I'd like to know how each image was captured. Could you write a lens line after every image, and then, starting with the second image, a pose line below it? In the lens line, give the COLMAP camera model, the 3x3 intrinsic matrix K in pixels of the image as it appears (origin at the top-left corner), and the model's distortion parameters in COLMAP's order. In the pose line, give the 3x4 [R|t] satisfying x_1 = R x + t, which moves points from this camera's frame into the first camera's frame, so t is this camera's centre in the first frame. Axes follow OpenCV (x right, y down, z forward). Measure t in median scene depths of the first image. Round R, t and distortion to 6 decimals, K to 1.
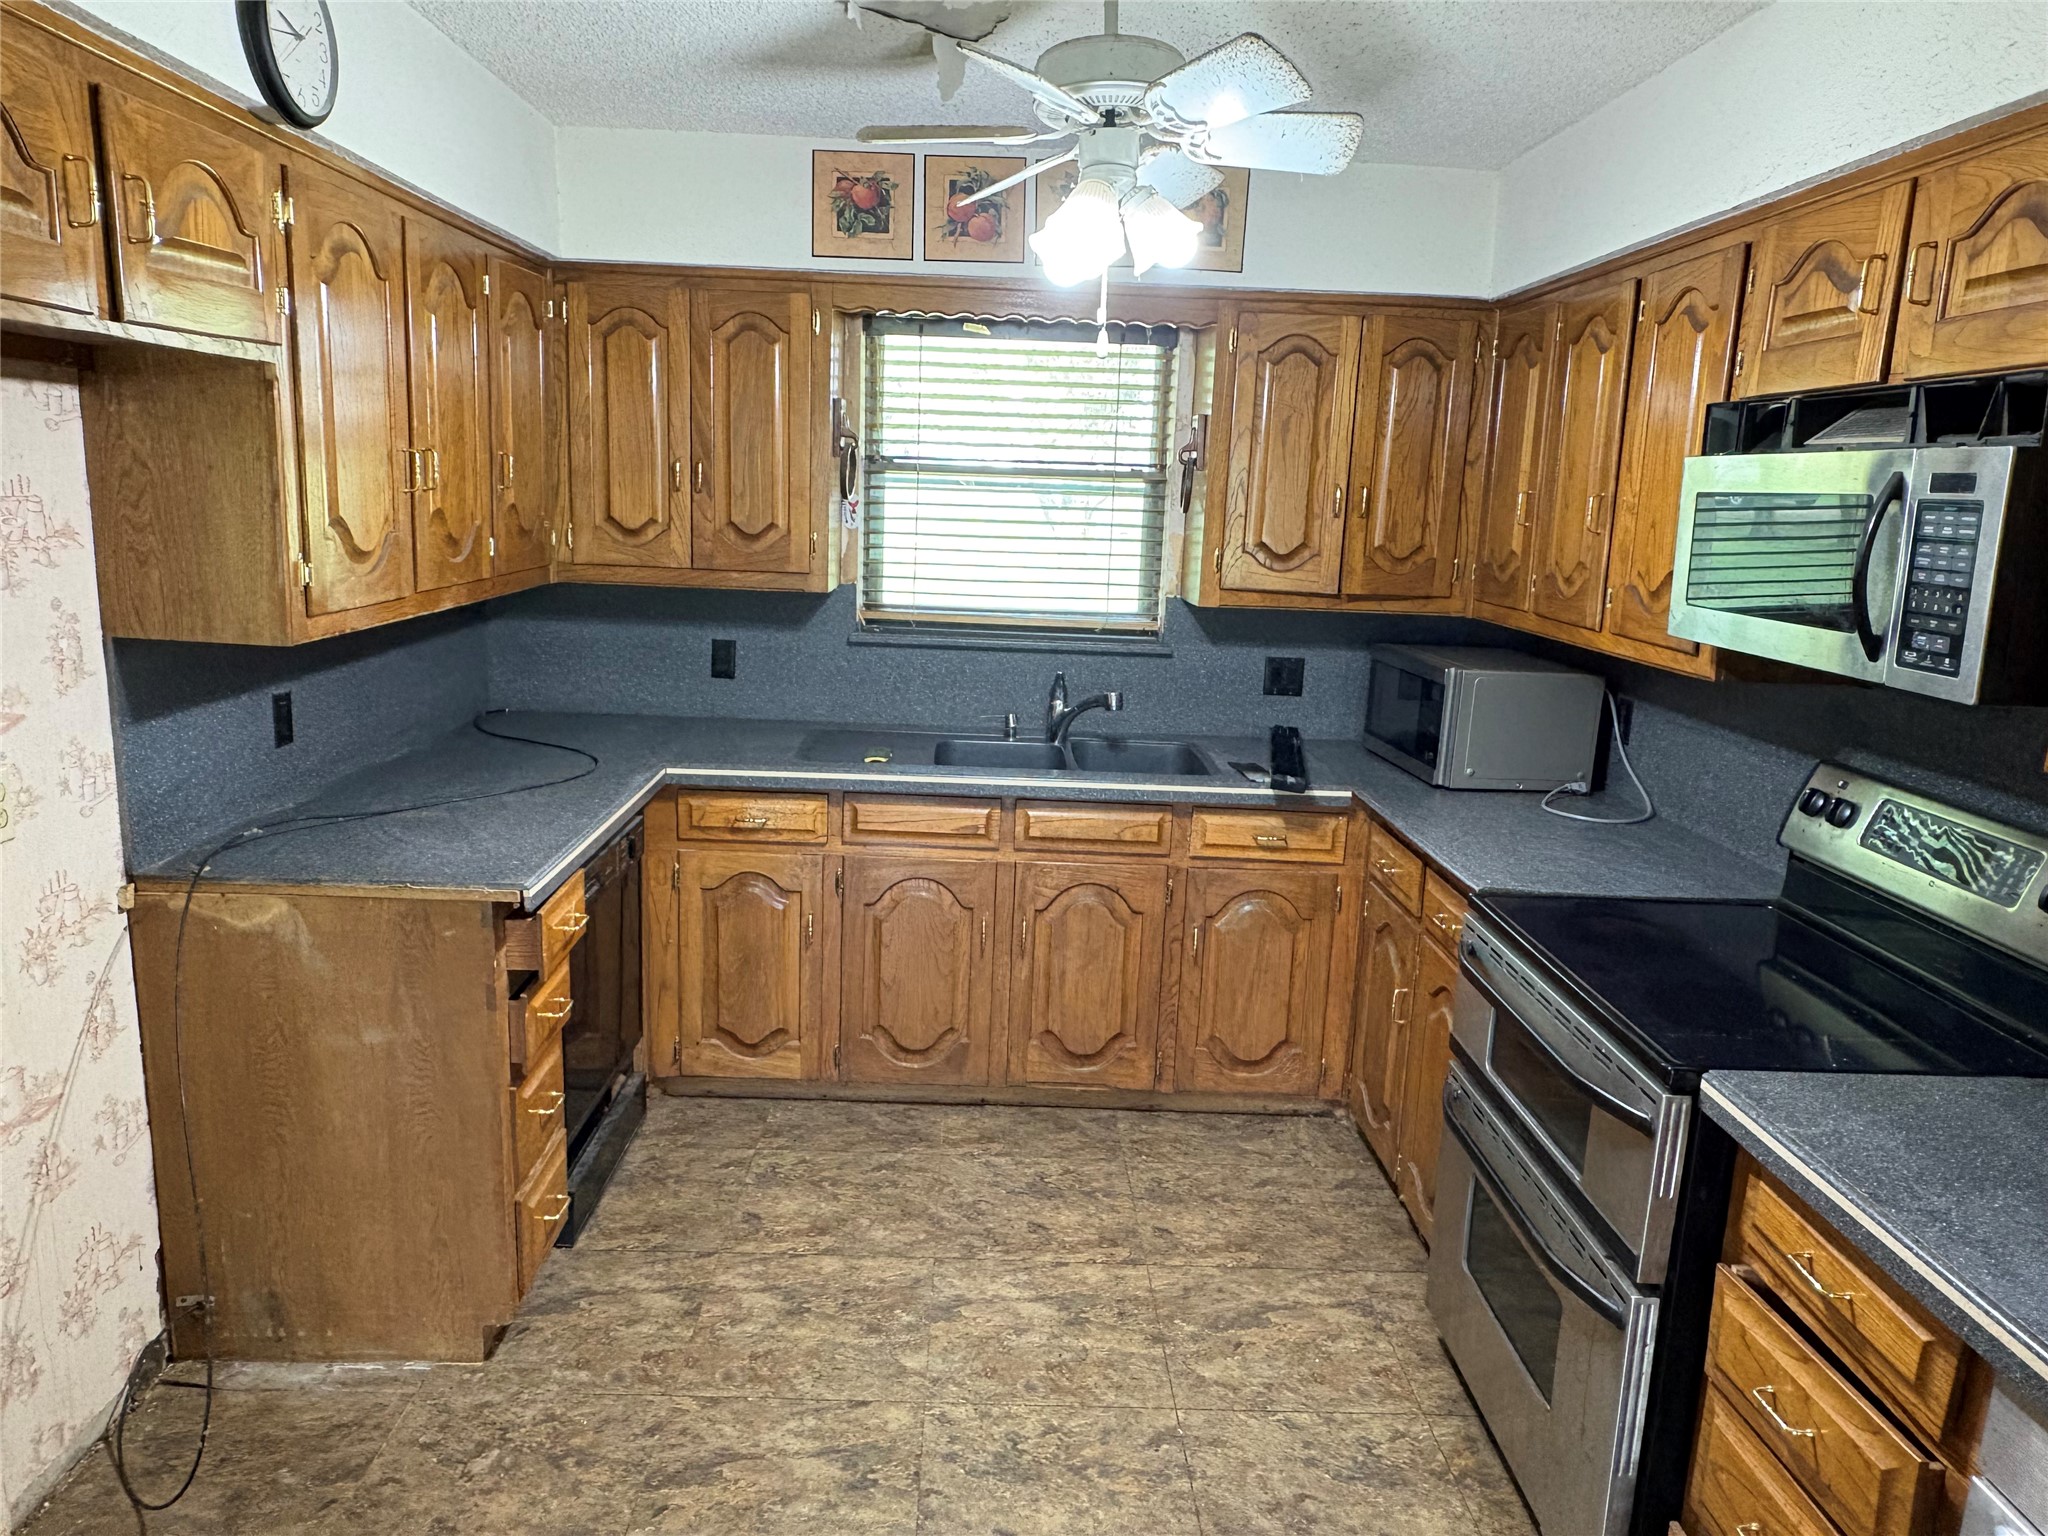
lens RADIAL K [[1347.3, 0, 1016.4], [0, 1347.3, 758.9], [0, 0, 1]] dist [-0.005119, 0.004908]
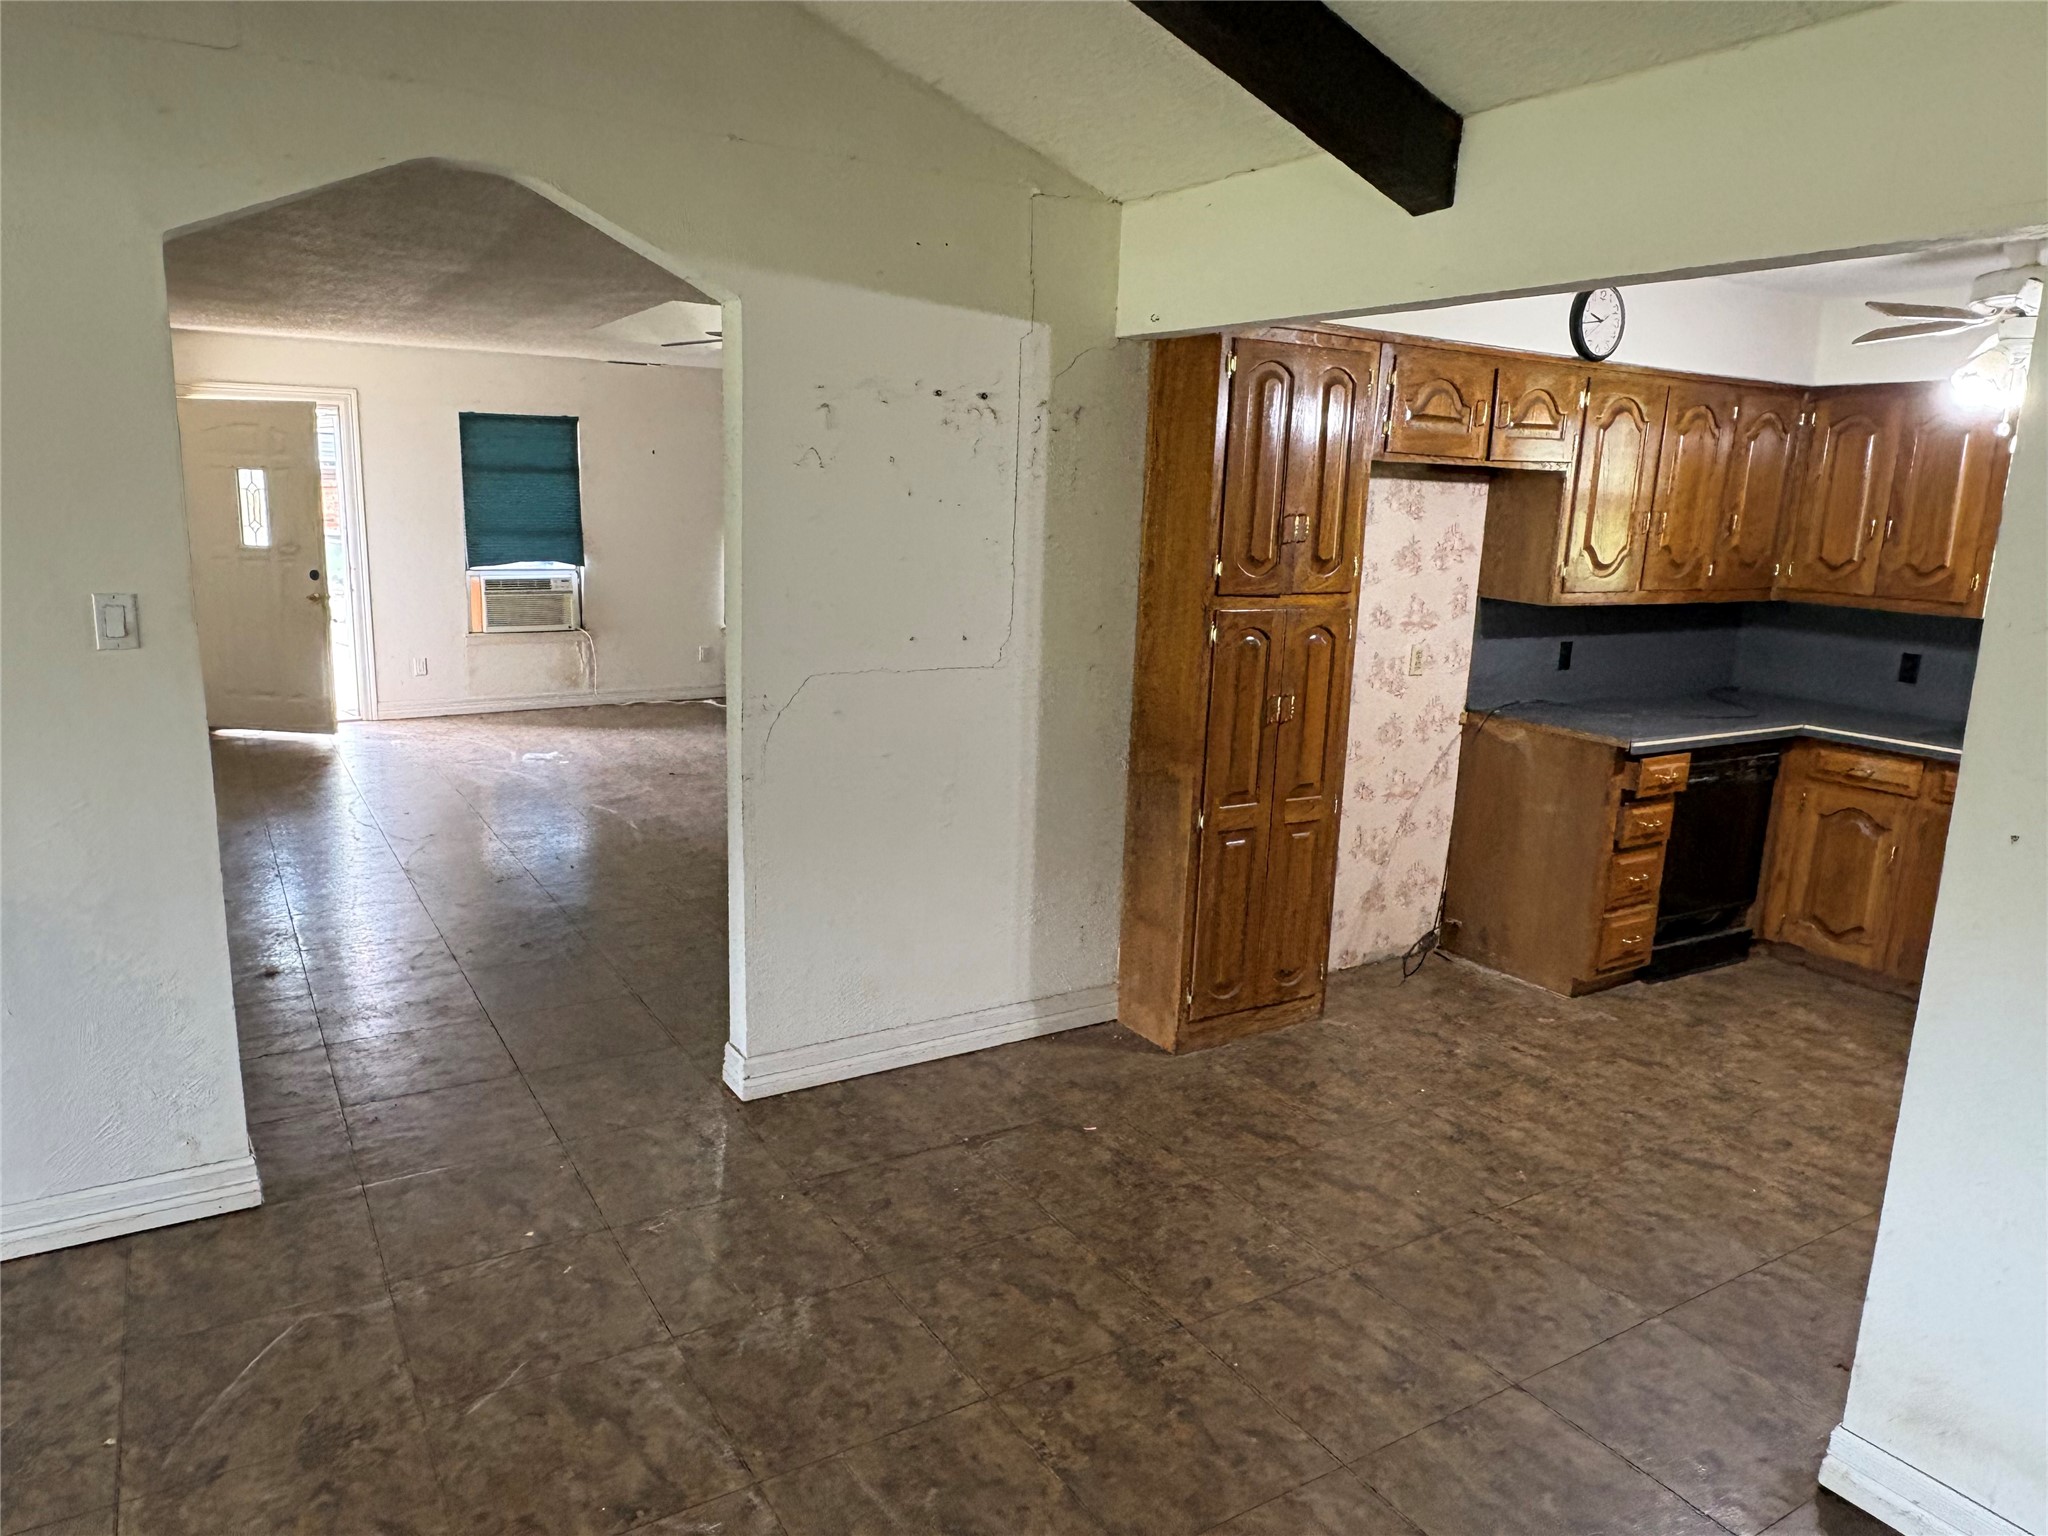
lens RADIAL K [[1347.3, 0, 1017.0], [0, 1347.3, 762.4], [0, 0, 1]] dist [-0.005119, 0.004908]
pose [[0.508906, 0.155167, -0.846722, 0.707599], [-0.190886, 0.979473, 0.064767, 0.147718], [0.839391, 0.128667, 0.528079, -0.636432]]
